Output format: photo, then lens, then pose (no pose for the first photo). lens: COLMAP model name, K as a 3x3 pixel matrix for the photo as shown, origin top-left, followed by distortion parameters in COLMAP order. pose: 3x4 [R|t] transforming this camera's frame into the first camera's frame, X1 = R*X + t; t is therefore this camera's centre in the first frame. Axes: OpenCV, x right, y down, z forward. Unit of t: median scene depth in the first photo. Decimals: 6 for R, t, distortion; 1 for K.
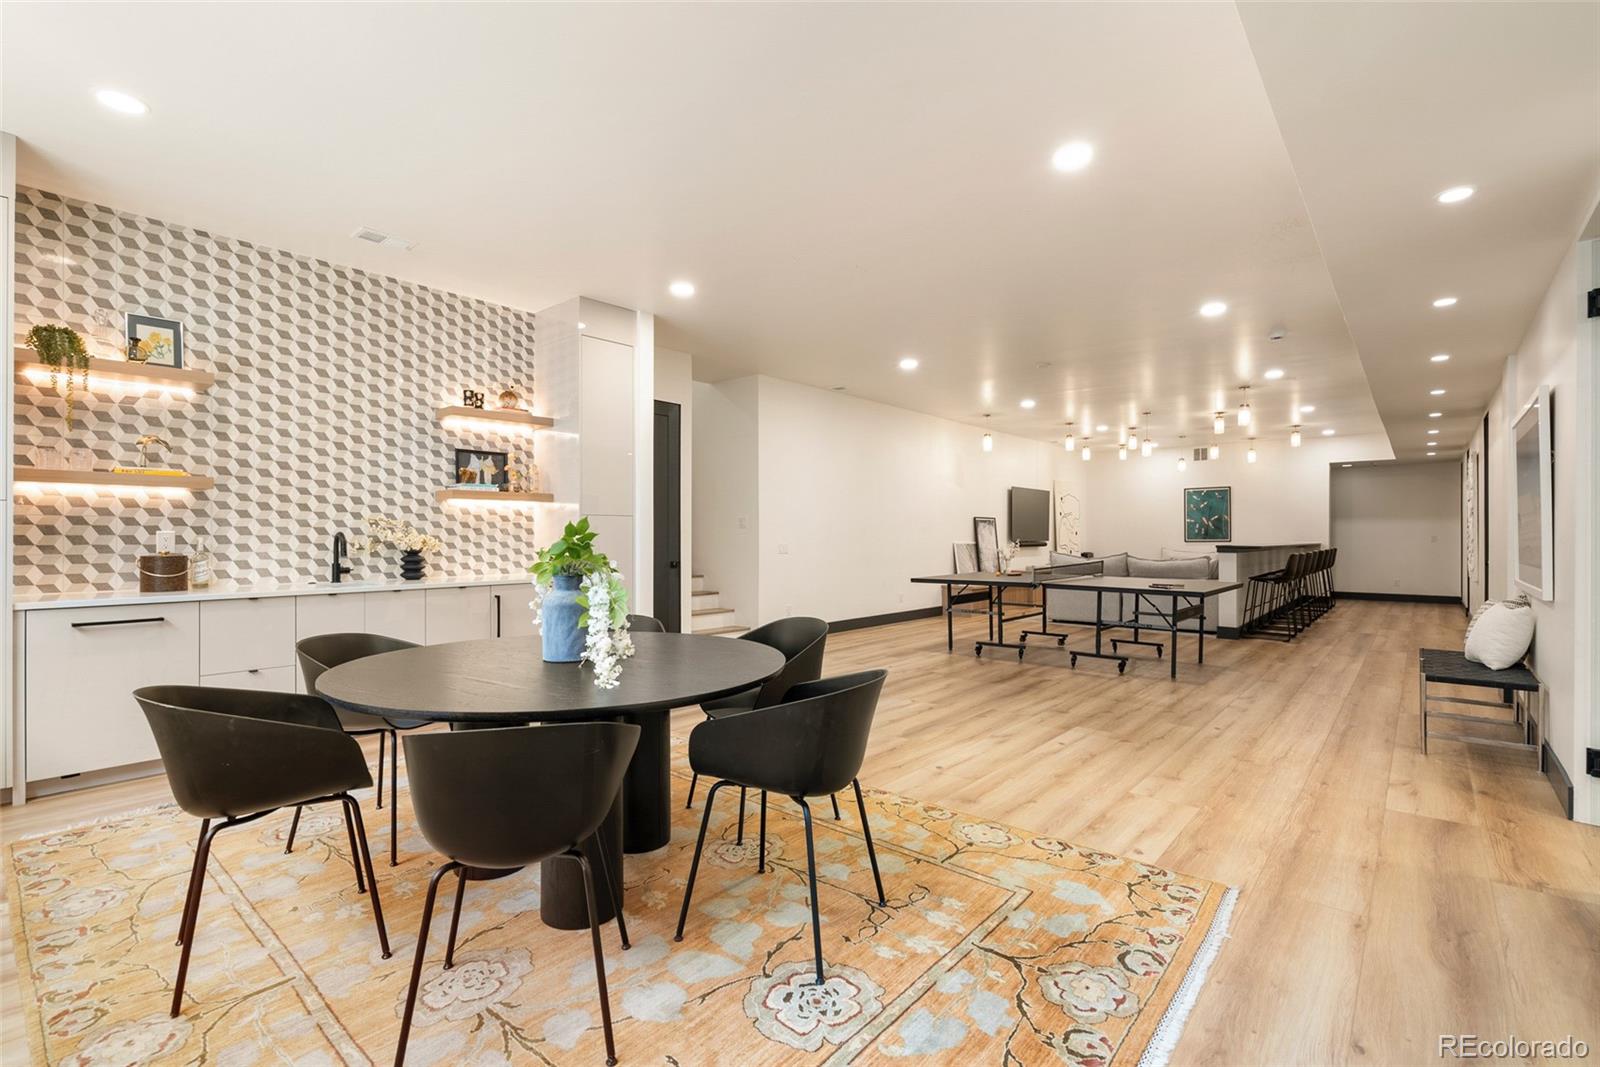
lens RADIAL K [[717.5, 0, 800.0], [0, 717.5, 533.5], [0, 0, 1]] dist [-0.003999, 0.000103]
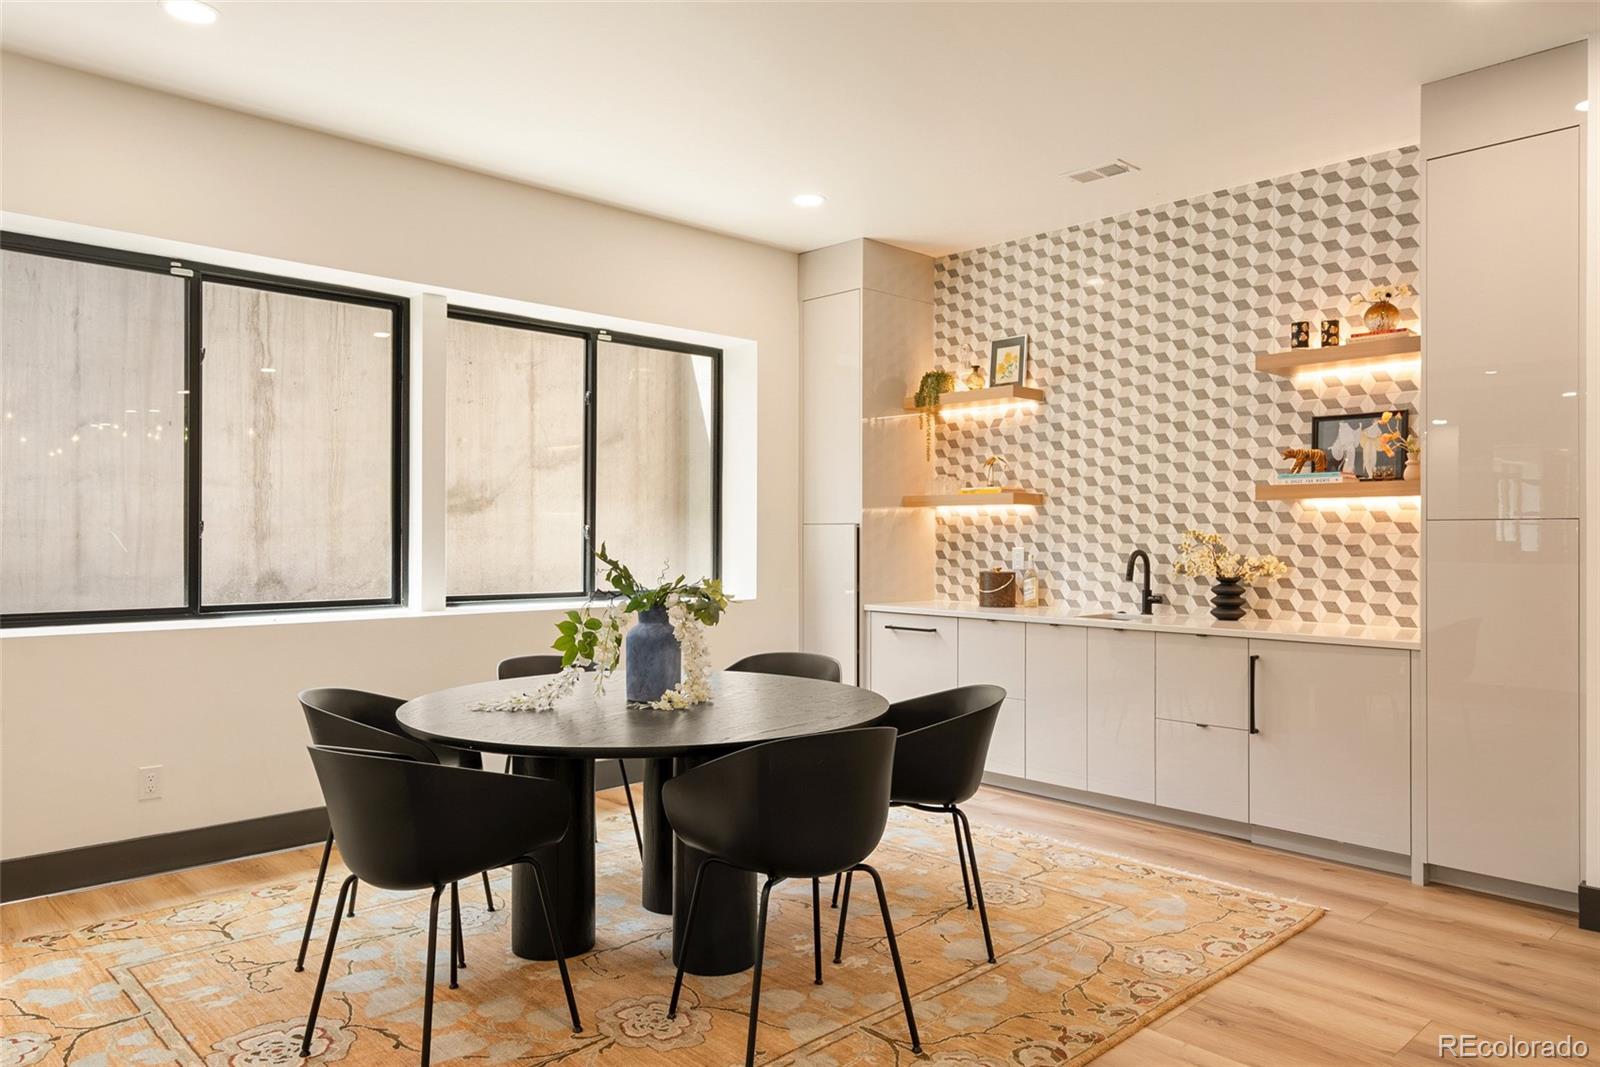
lens RADIAL K [[1071.0, 0, 800.0], [0, 1071.0, 533.5], [0, 0, 1]] dist [0.007851, 0.000411]
pose [[-0.096598, -0.003578, -0.995317, 0.548541], [-0.001851, 0.999992, -0.003415, -0.014872], [0.995322, 0.001513, -0.096604, 0.723301]]
